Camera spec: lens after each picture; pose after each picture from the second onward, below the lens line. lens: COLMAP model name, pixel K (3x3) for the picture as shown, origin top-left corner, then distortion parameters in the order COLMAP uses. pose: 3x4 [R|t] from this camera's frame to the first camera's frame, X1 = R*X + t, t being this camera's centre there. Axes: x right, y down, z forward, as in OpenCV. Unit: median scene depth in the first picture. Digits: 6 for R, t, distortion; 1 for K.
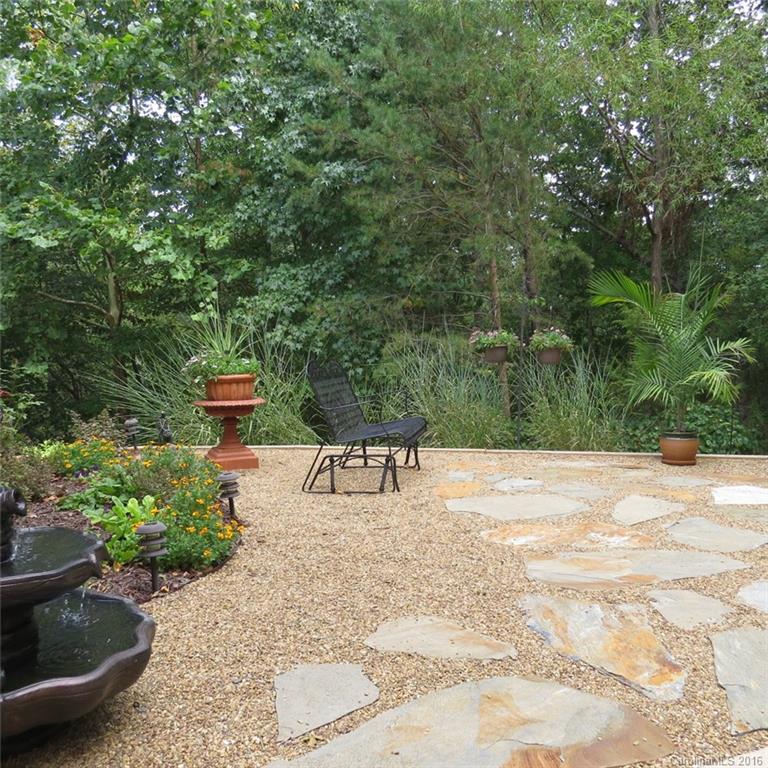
lens RADIAL K [[742.8, 0, 381.6], [0, 742.8, 370.6], [0, 0, 1]] dist [-0.011222, 0.019269]
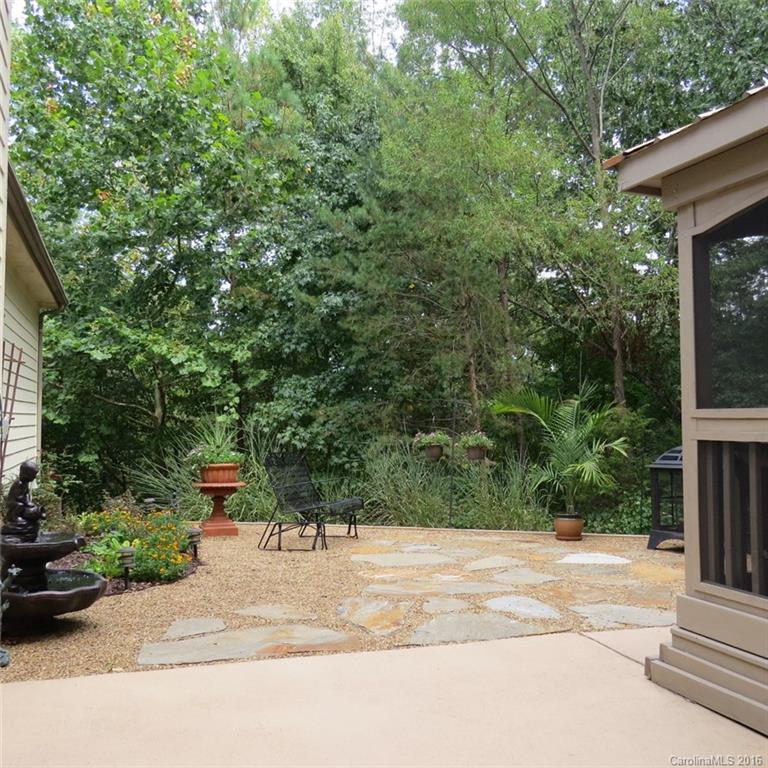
lens RADIAL K [[723.3, 0, 384.0], [0, 723.3, 384.0], [0, 0, 1]] dist [-0.020401, -0.010324]
pose [[0.997999, 0.009269, -0.062547, 0.084636], [-0.016724, 0.992665, -0.119736, 0.006979], [0.060979, 0.120542, 0.990834, -0.139960]]
